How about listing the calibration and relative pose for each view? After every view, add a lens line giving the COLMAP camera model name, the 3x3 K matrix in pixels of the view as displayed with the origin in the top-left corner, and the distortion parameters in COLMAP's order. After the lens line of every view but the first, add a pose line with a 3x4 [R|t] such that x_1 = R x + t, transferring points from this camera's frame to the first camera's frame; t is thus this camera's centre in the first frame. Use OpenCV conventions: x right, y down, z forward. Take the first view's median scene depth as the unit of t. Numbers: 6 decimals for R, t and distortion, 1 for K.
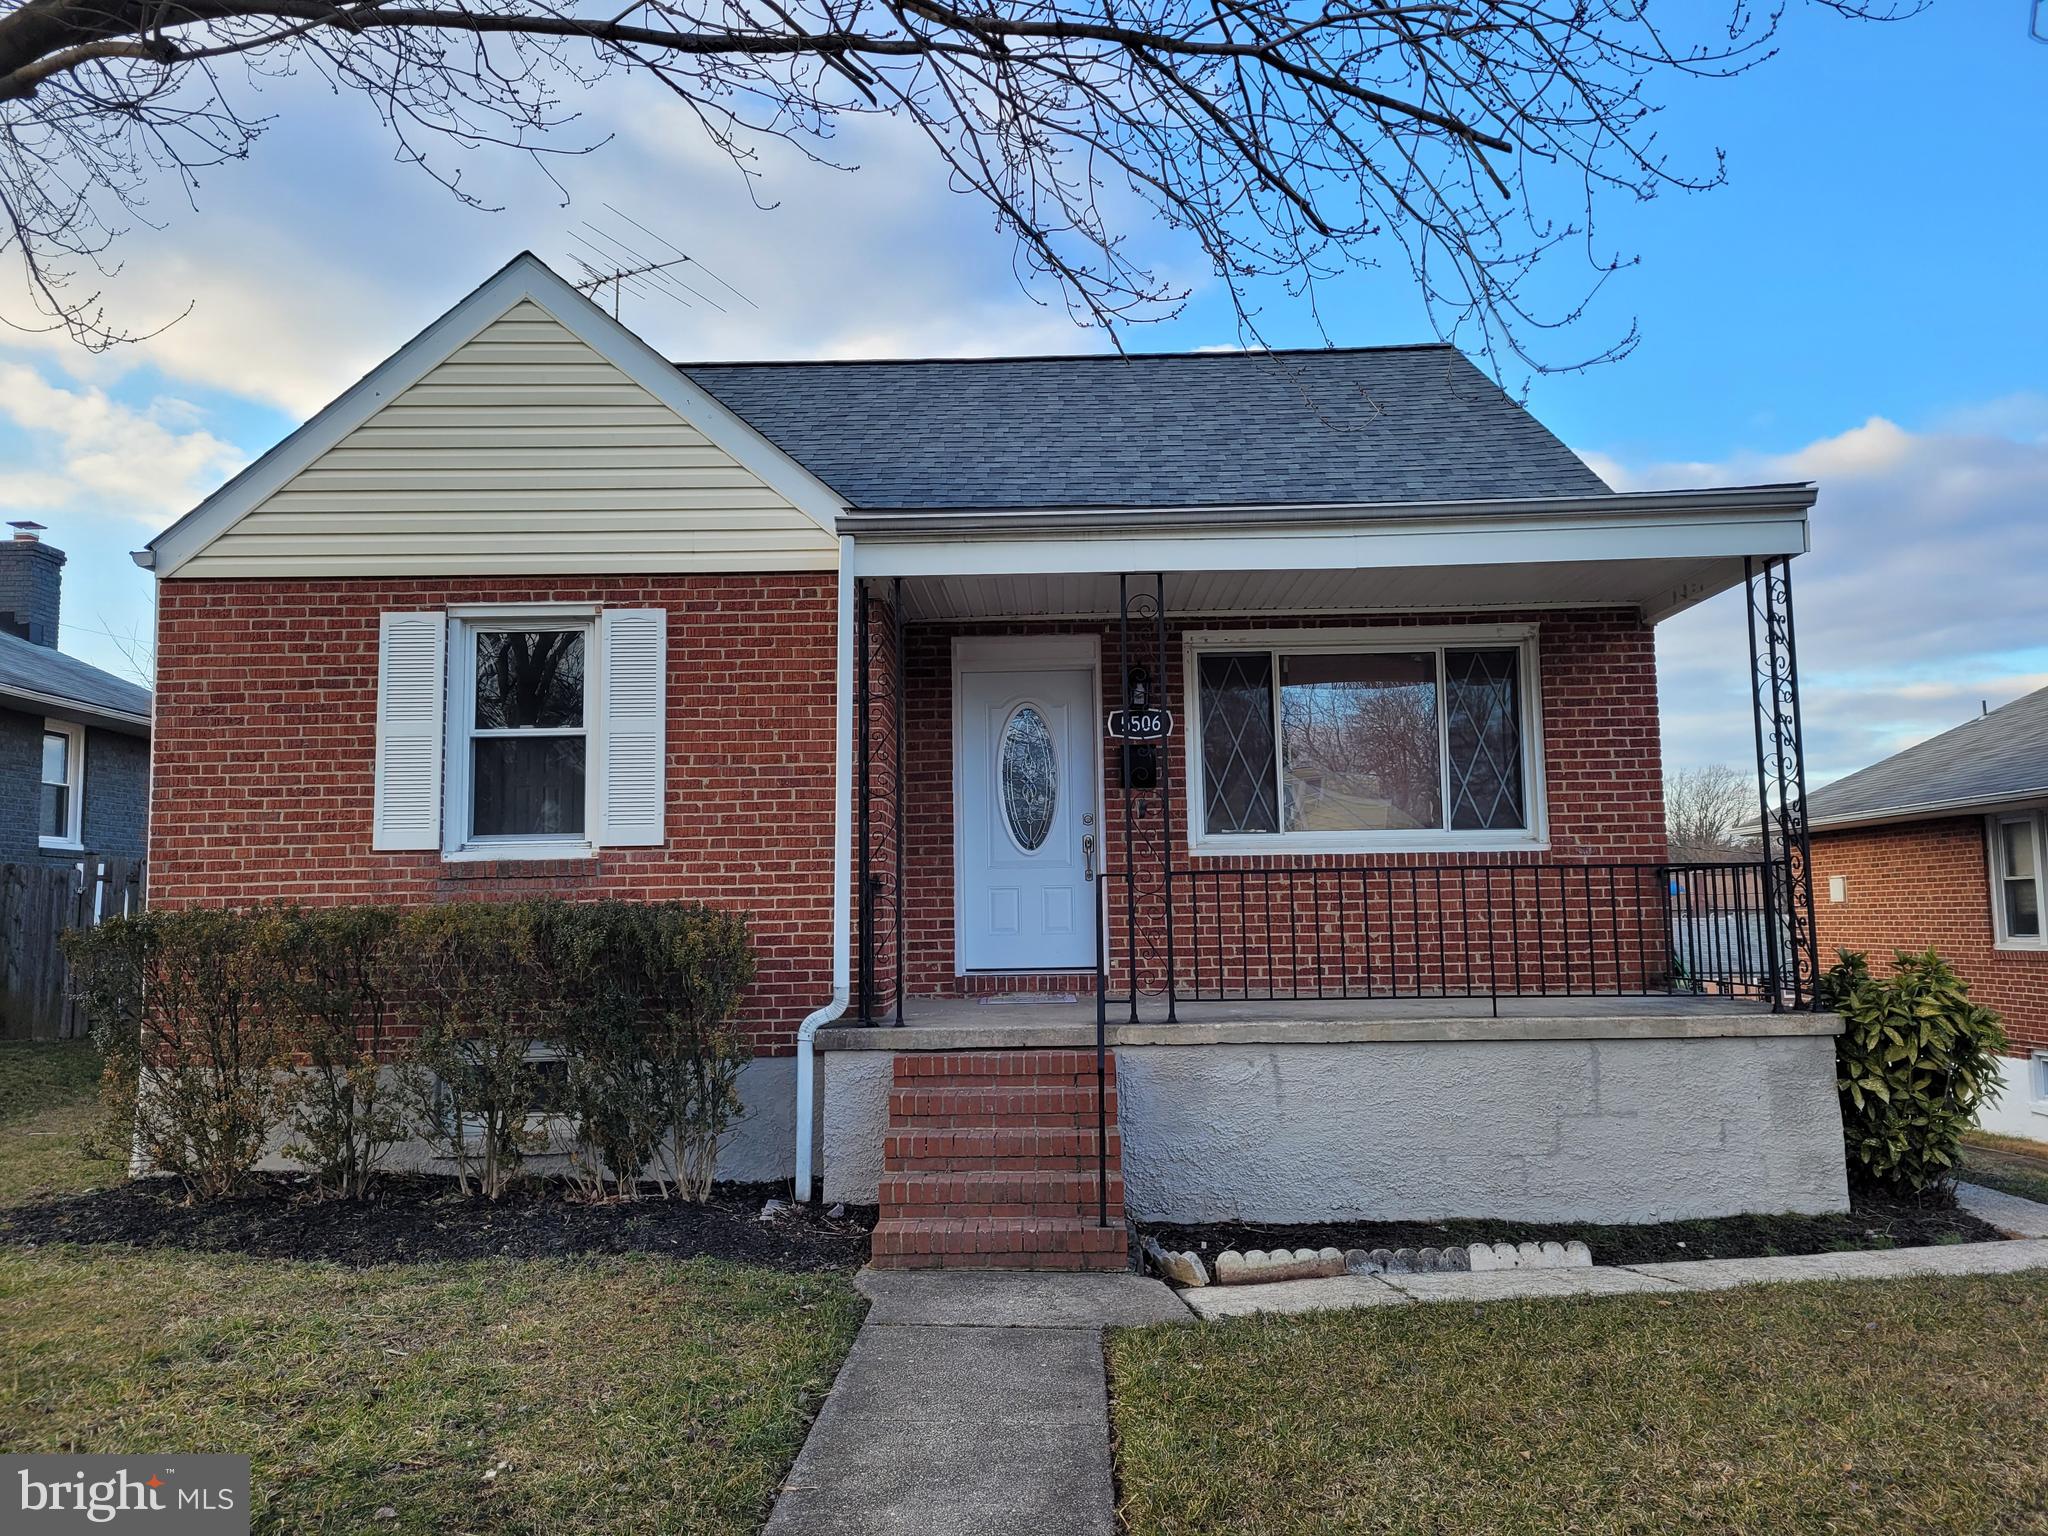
lens RADIAL K [[1535.9, 0, 1036.2], [0, 1535.9, 760.1], [0, 0, 1]] dist [0.032383, -0.000055]
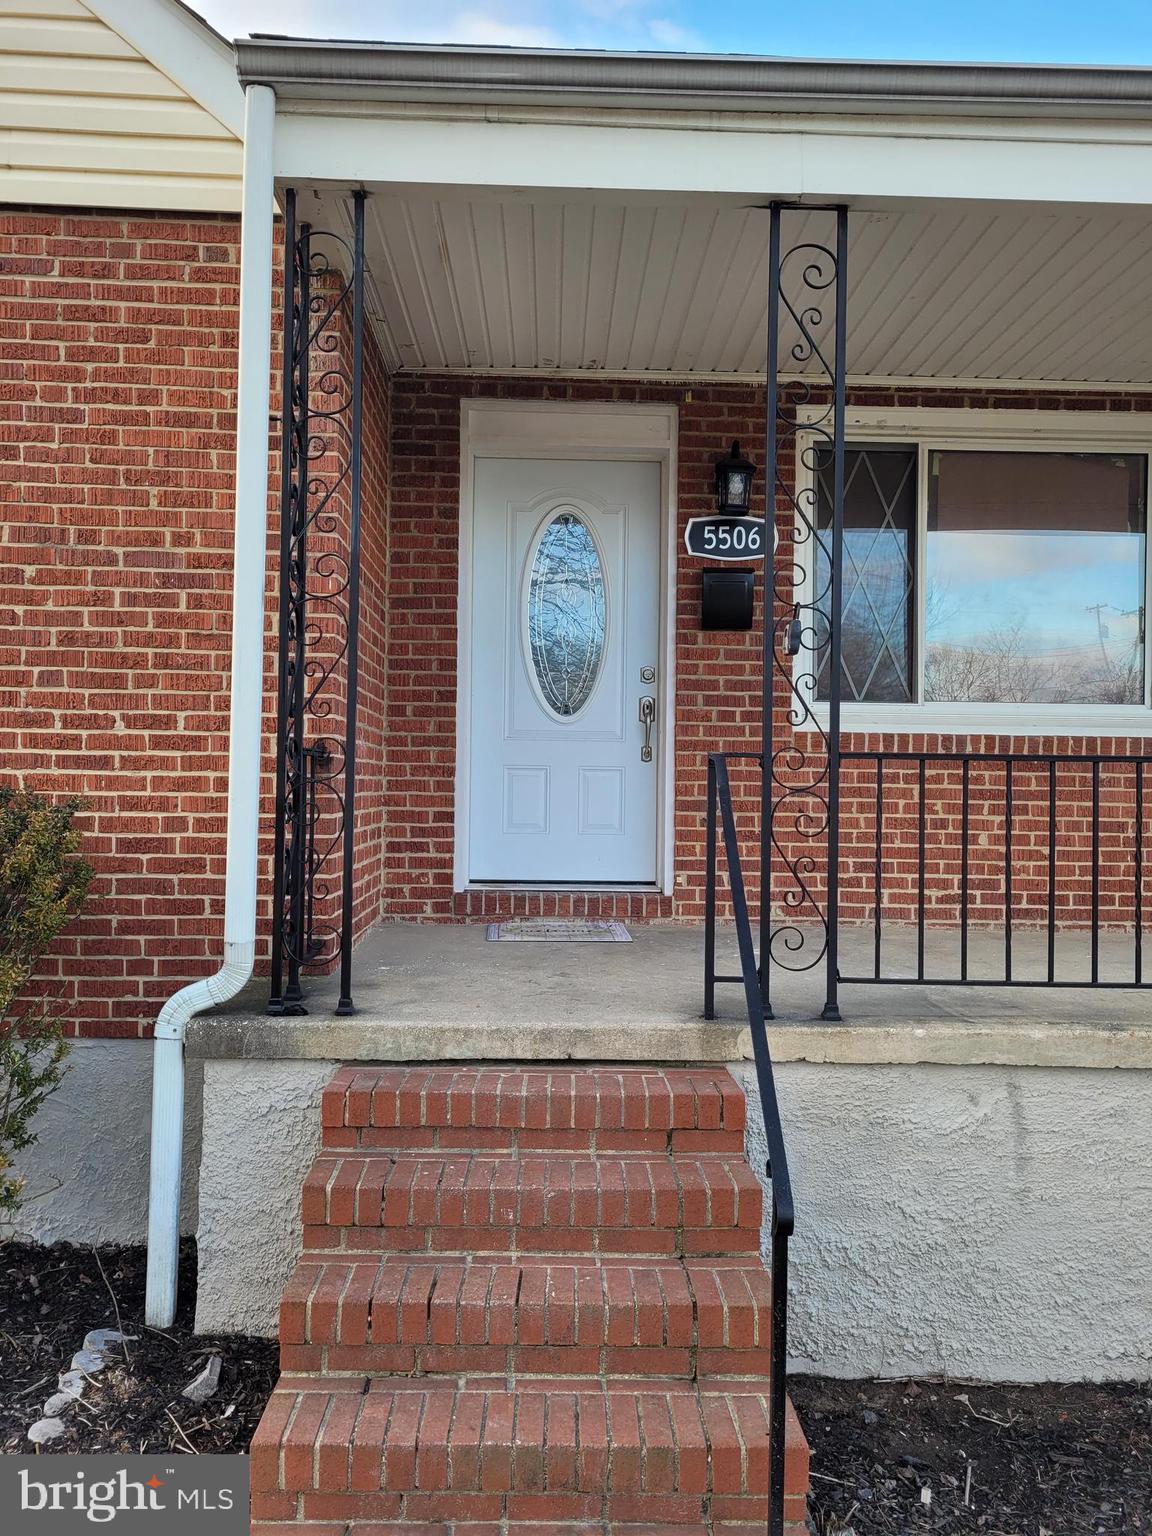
lens RADIAL K [[1152.0, 0, 579.7], [0, 1152.0, 773.6], [0, 0, 1]] dist [0.032383, -0.000055]
pose [[0.998404, 0.032251, 0.046369, -0.024022], [-0.036437, 0.995050, 0.092453, 0.041210], [-0.043158, -0.093995, 0.994637, 0.538541]]
